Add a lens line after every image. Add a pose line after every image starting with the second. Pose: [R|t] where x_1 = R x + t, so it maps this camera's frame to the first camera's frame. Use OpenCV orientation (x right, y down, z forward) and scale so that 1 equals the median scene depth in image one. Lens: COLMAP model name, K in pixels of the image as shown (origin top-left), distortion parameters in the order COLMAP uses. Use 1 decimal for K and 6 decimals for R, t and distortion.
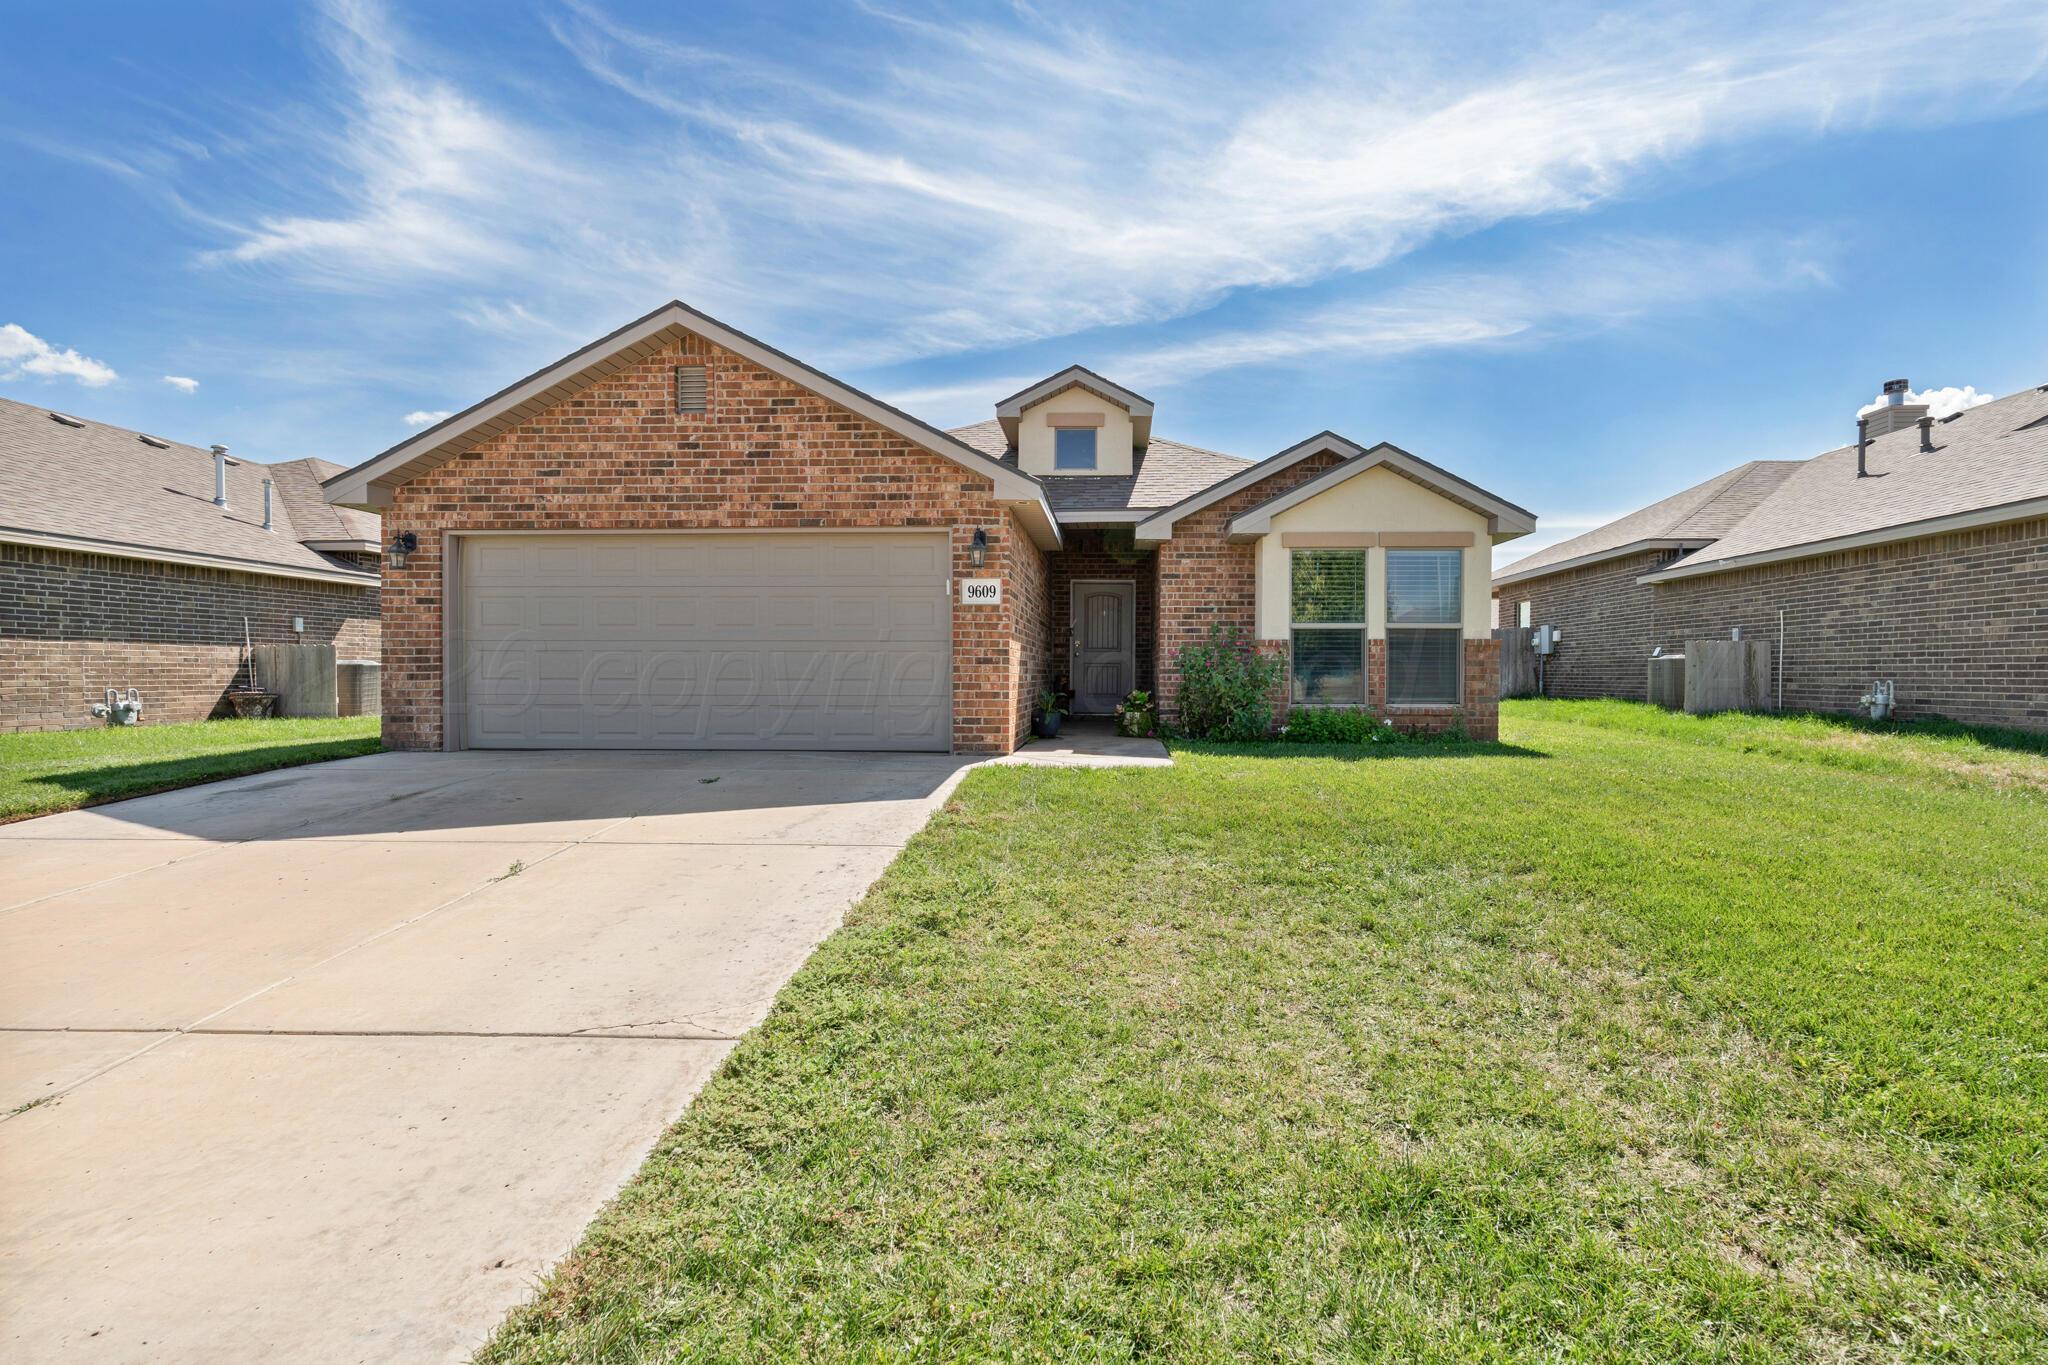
lens RADIAL K [[977.3, 0, 1024.0], [0, 977.3, 682.5], [0, 0, 1]] dist [-0.002910, -0.000274]
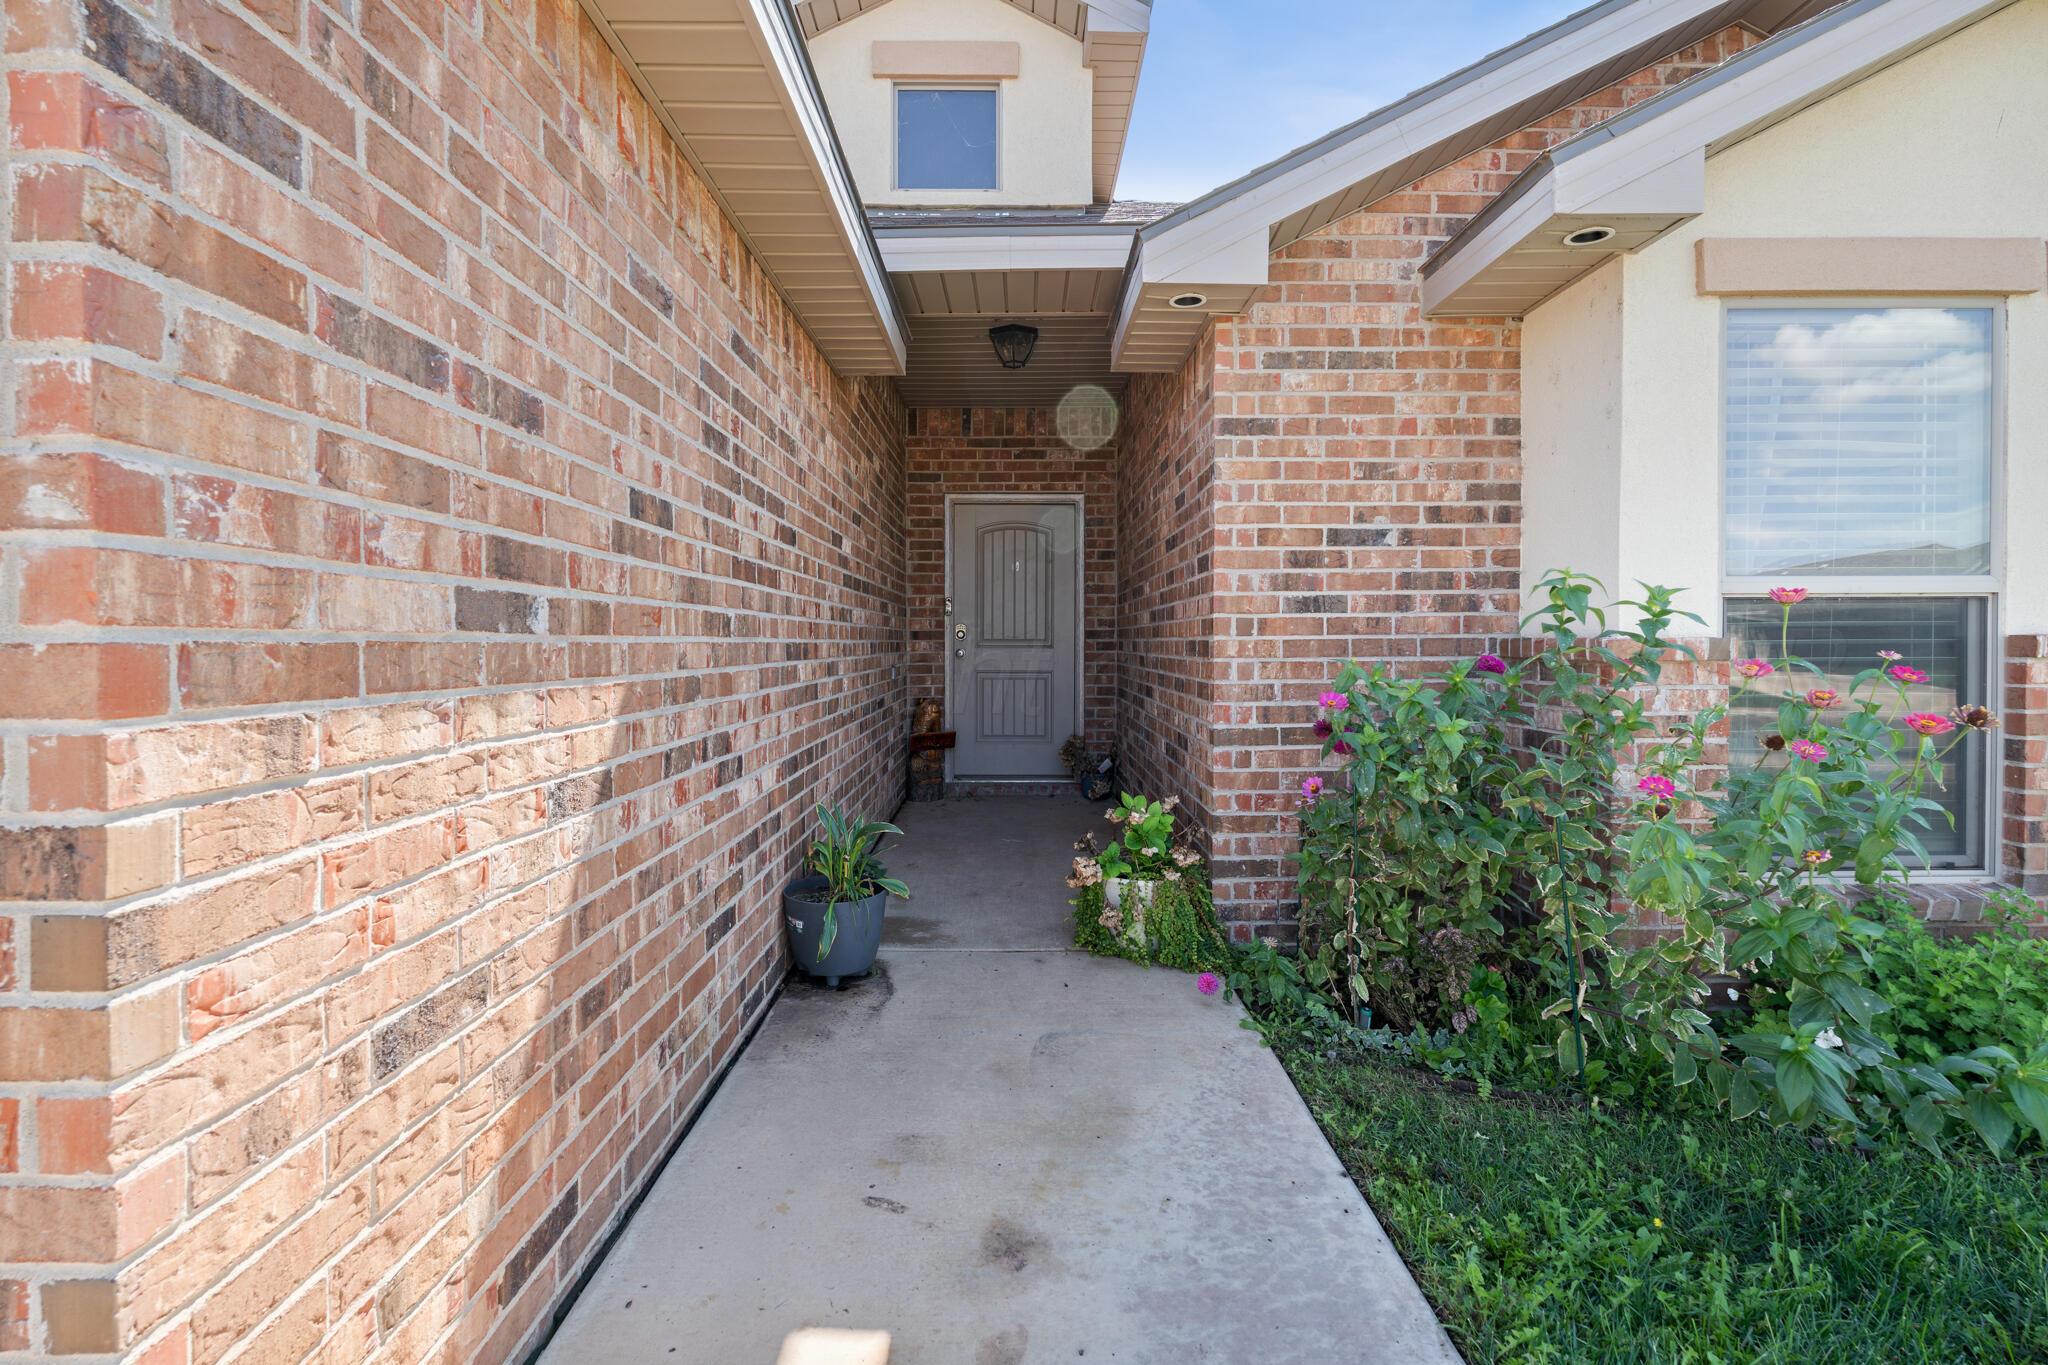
lens RADIAL K [[908.0, 0, 1025.6], [0, 908.0, 647.4], [0, 0, 1]] dist [-0.000779, -0.000035]
pose [[0.994652, -0.007312, 0.103024, 0.052965], [0.007504, 0.999971, -0.001478, -0.041019], [-0.103010, 0.002243, 0.994678, 0.746325]]
